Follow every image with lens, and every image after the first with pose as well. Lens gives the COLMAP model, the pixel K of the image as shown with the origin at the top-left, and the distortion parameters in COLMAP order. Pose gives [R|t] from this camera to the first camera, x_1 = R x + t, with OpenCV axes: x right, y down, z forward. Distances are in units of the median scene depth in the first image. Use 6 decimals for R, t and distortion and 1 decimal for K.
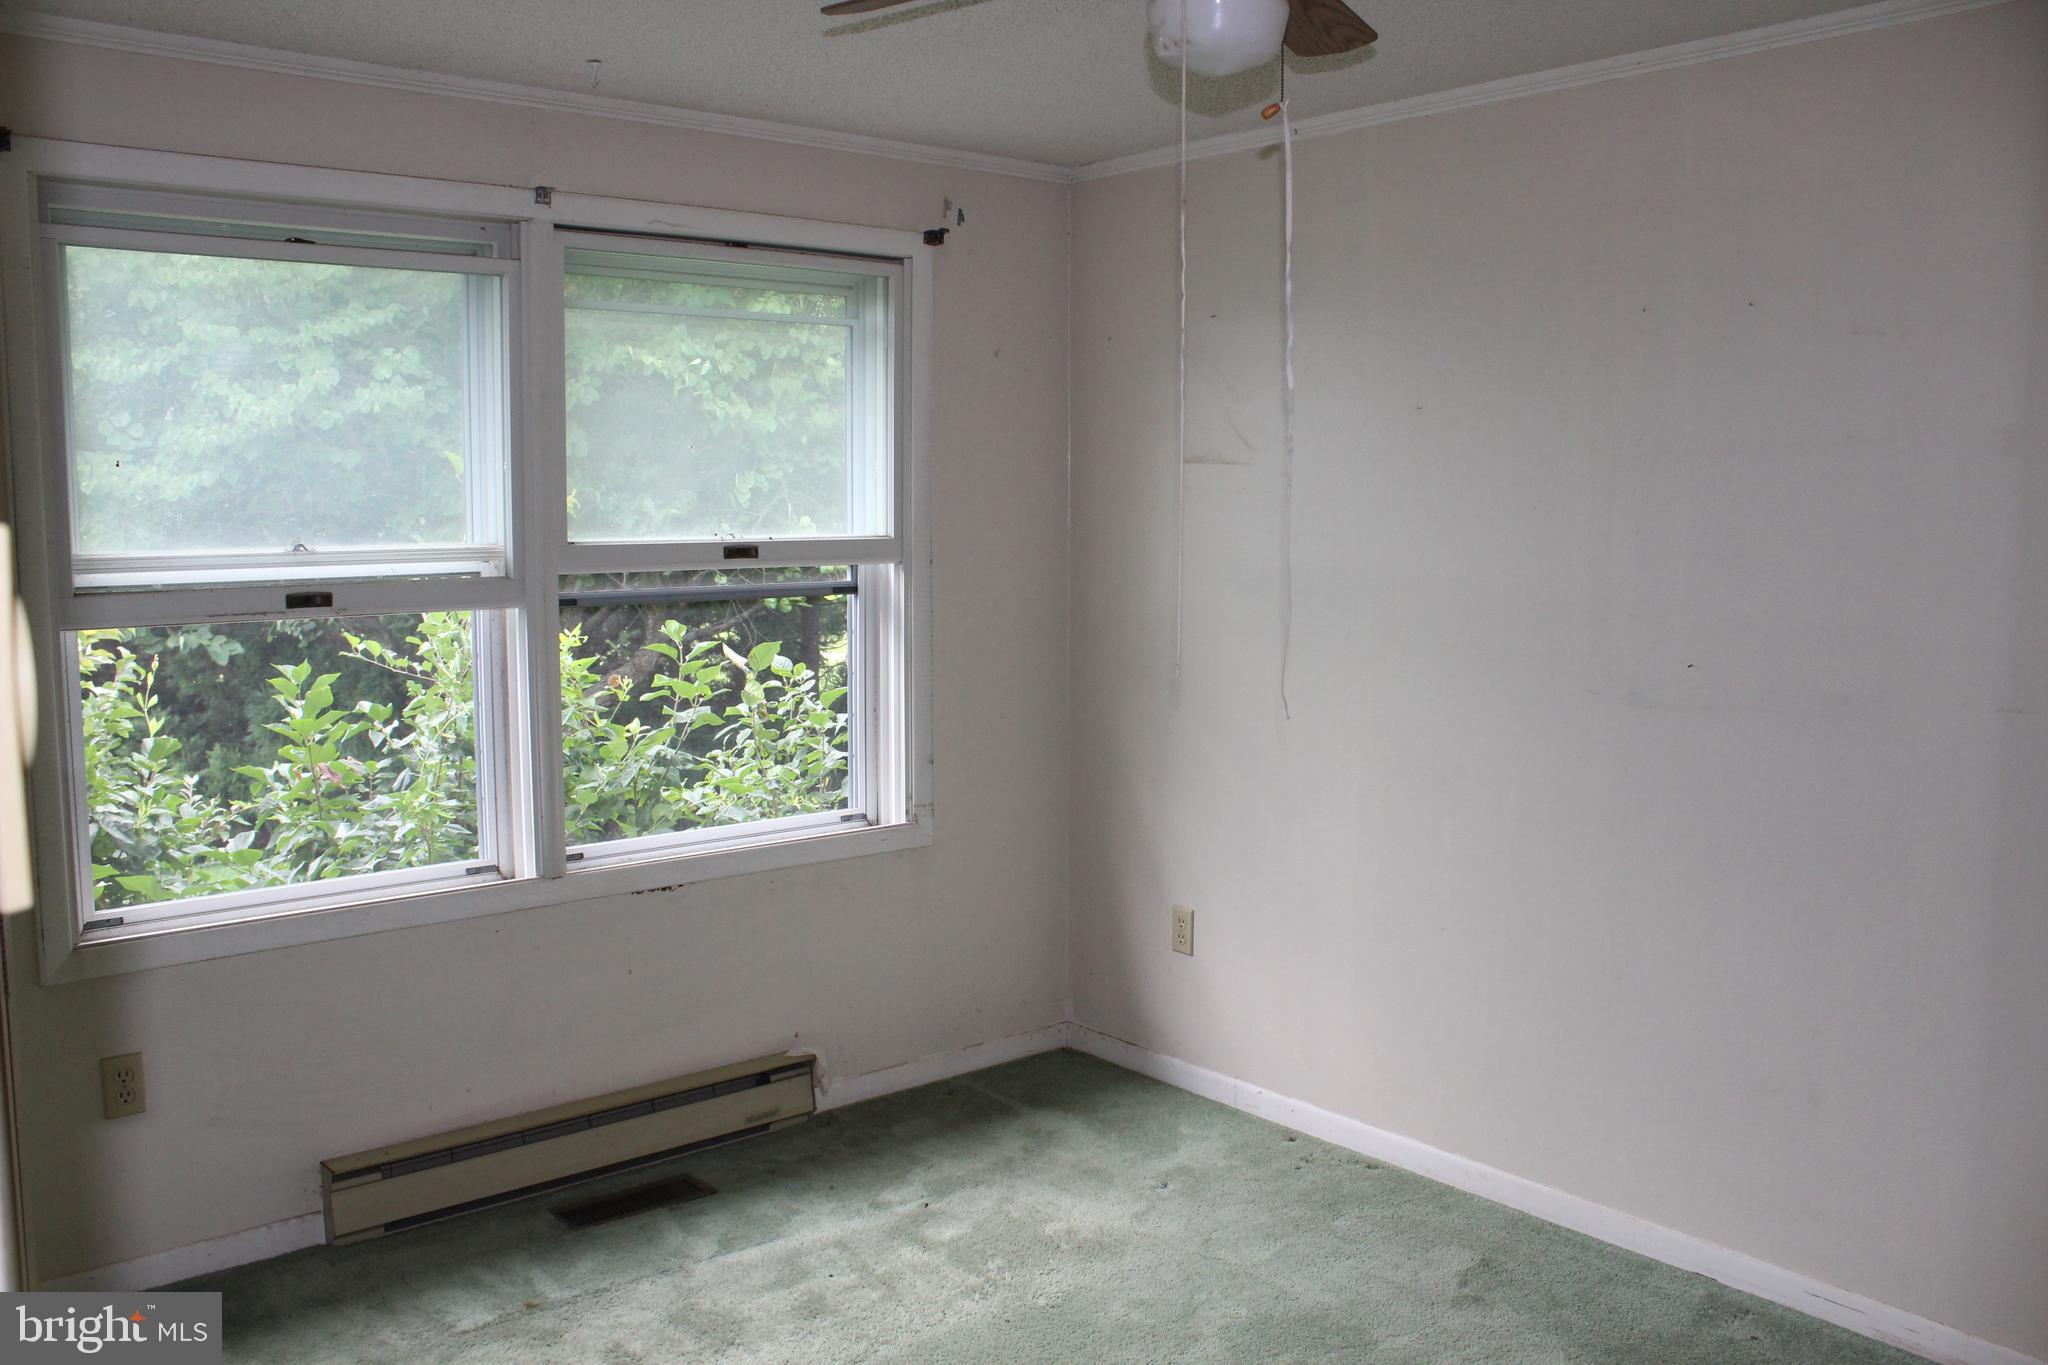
lens RADIAL K [[1720.5, 0, 1022.9], [0, 1720.5, 684.6], [0, 0, 1]] dist [-0.155873, 0.139956]
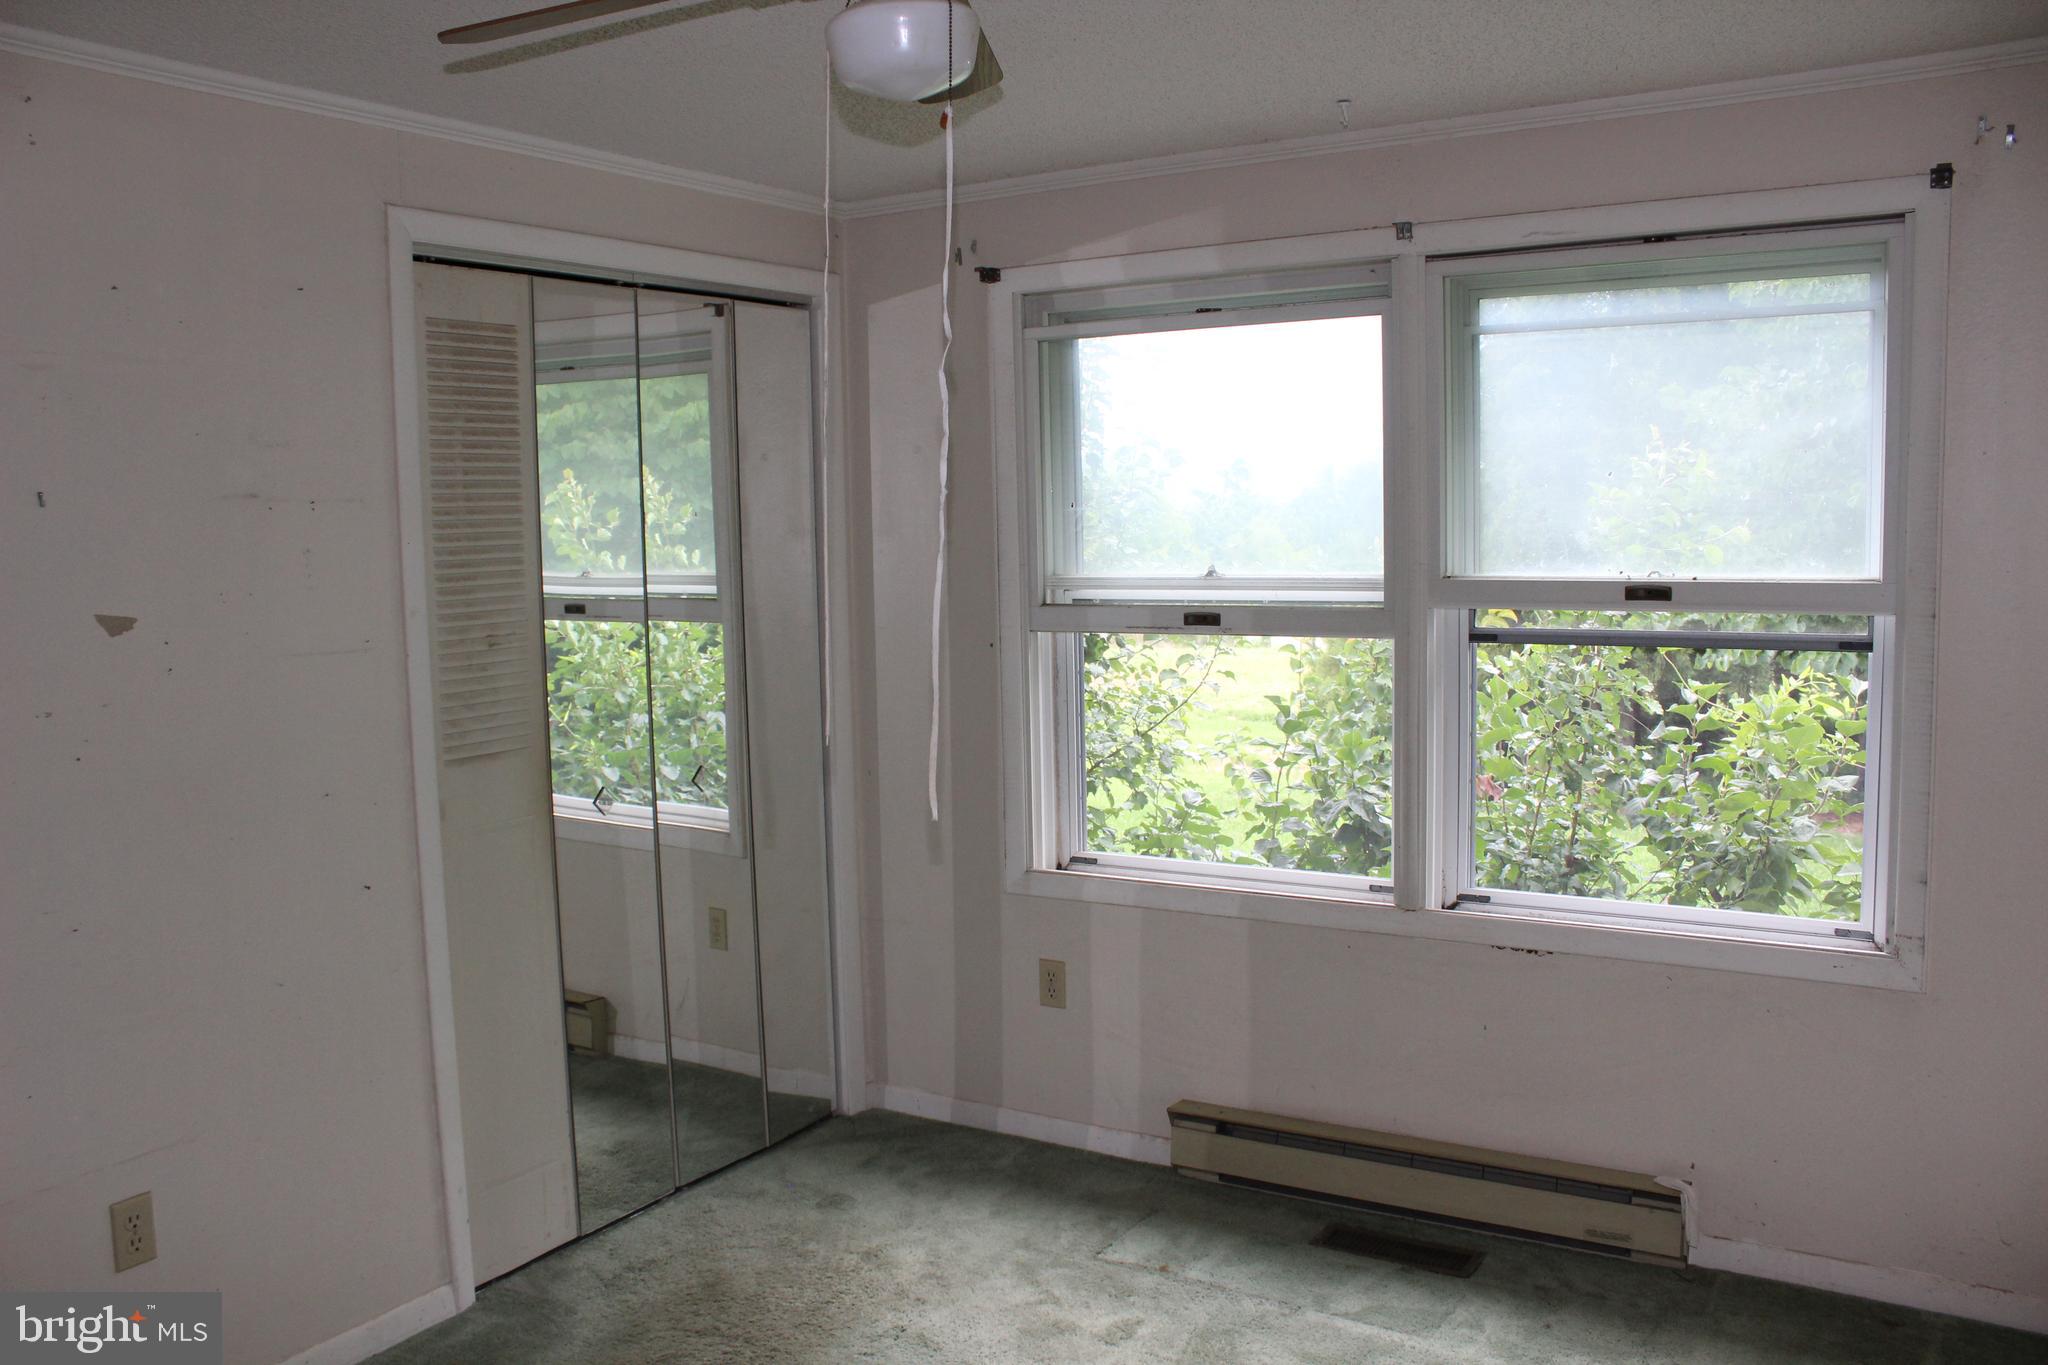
lens RADIAL K [[1720.5, 0, 1008.2], [0, 1720.5, 687.3], [0, 0, 1]] dist [-0.155873, 0.139956]
pose [[0.295424, 0.084533, -0.951619, 0.607422], [-0.086070, 0.994382, 0.061612, -0.059212], [0.951481, 0.063704, 0.301040, 0.471996]]
